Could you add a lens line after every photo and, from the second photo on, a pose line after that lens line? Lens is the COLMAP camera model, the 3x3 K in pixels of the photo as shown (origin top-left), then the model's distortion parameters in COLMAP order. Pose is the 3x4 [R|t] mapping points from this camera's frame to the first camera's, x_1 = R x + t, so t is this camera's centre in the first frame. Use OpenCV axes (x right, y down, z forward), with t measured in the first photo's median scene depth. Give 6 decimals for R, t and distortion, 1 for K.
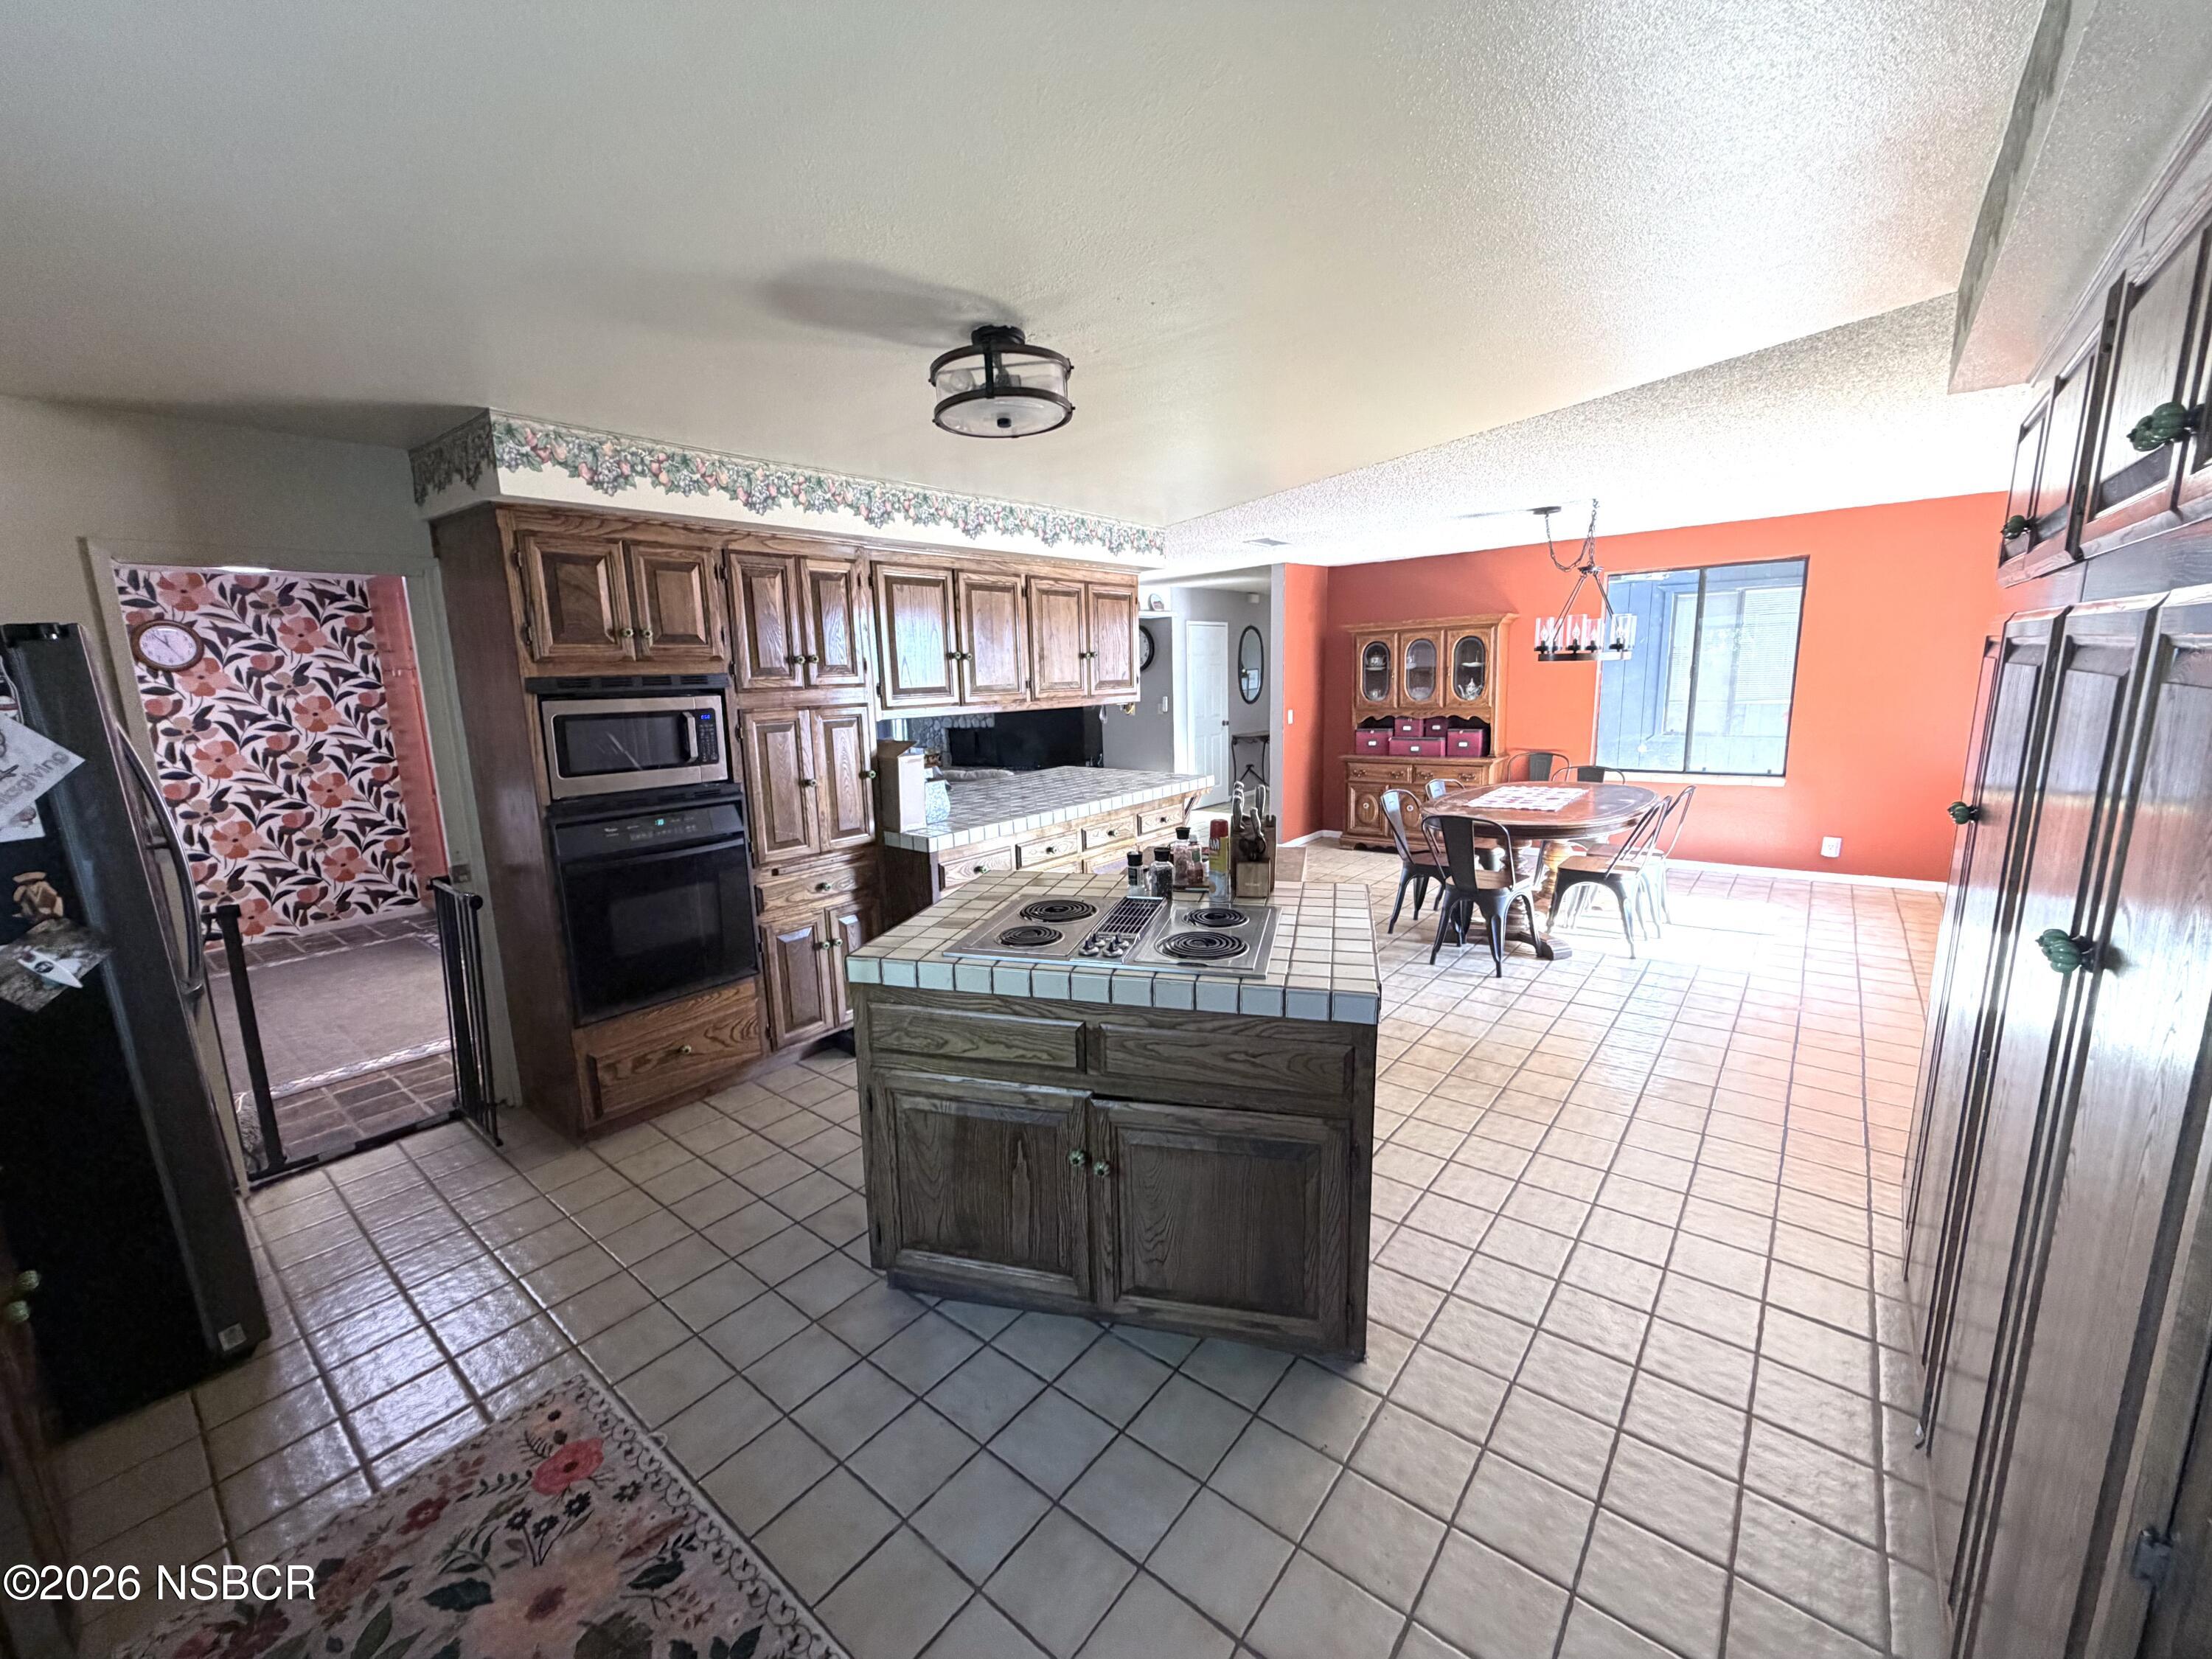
lens RADIAL K [[887.2, 0, 1109.9], [0, 887.2, 834.5], [0, 0, 1]] dist [0.056338, 0.000242]
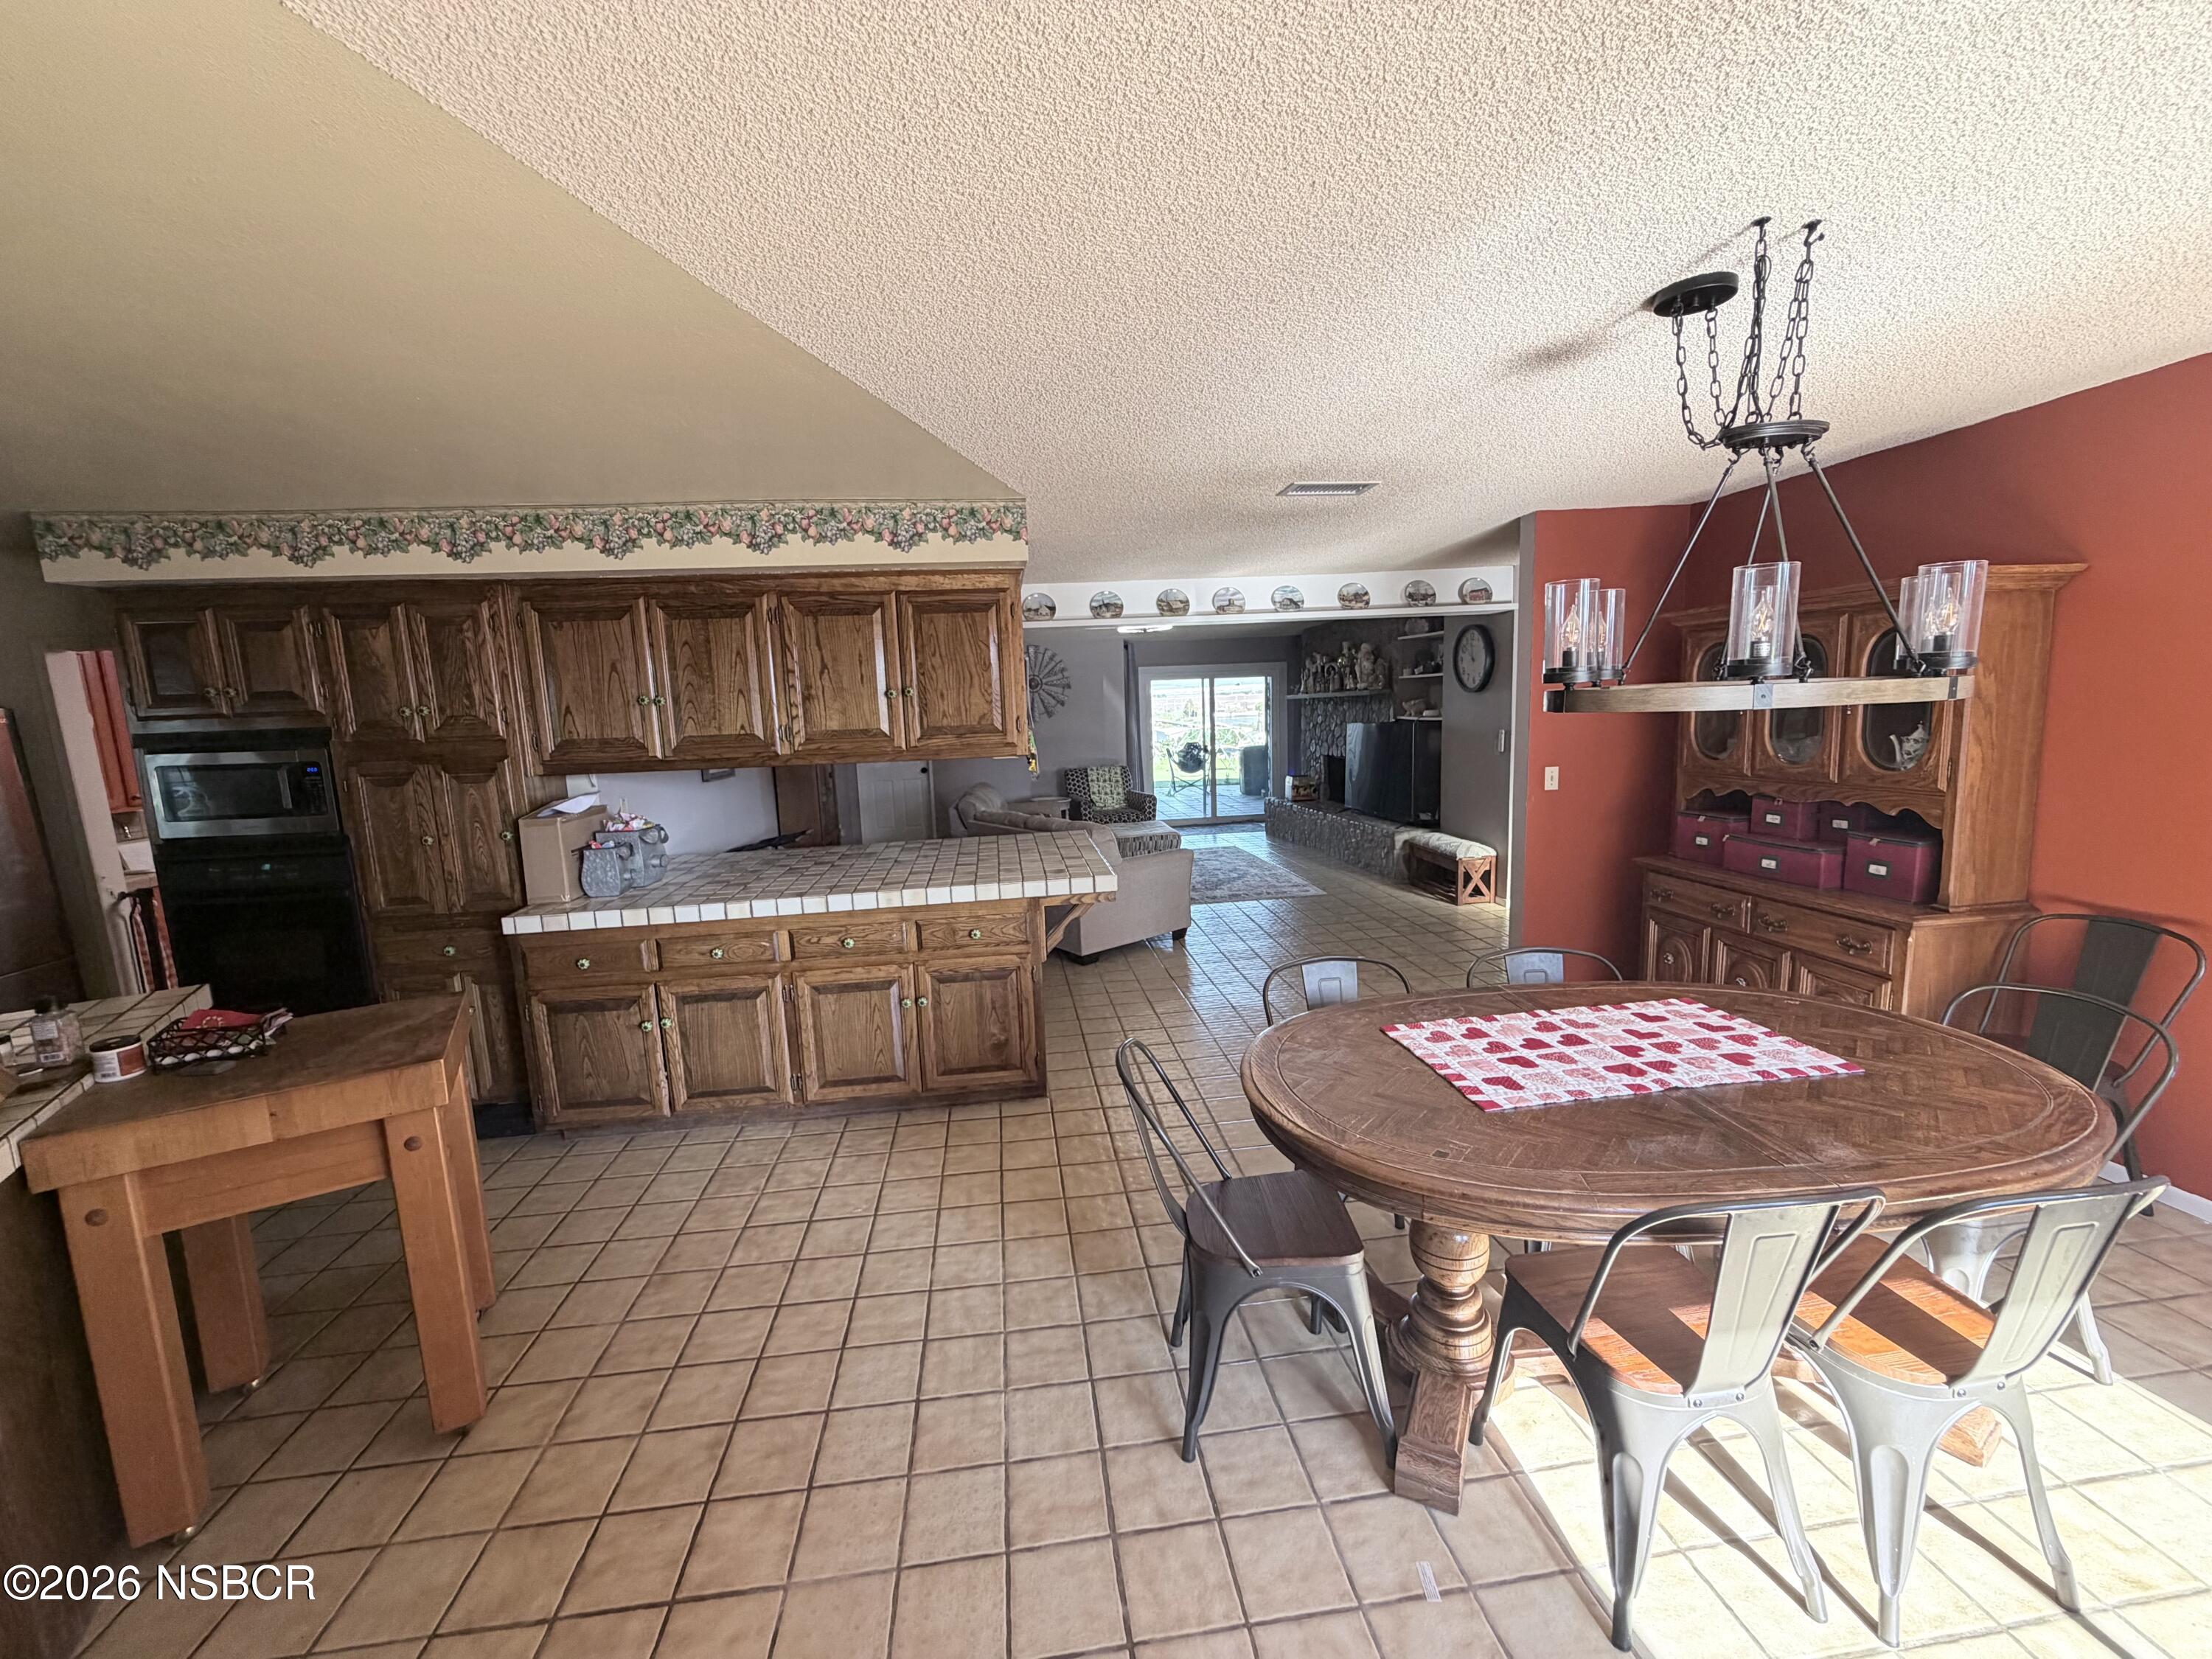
lens RADIAL K [[860.0, 0, 1097.9], [0, 860.0, 844.1], [0, 0, 1]] dist [0.014064, 0.001702]
pose [[0.709481, 0.109933, -0.696097, 0.806332], [-0.111636, 0.992818, 0.043011, -0.170472], [0.695826, 0.047194, 0.716658, 0.823949]]
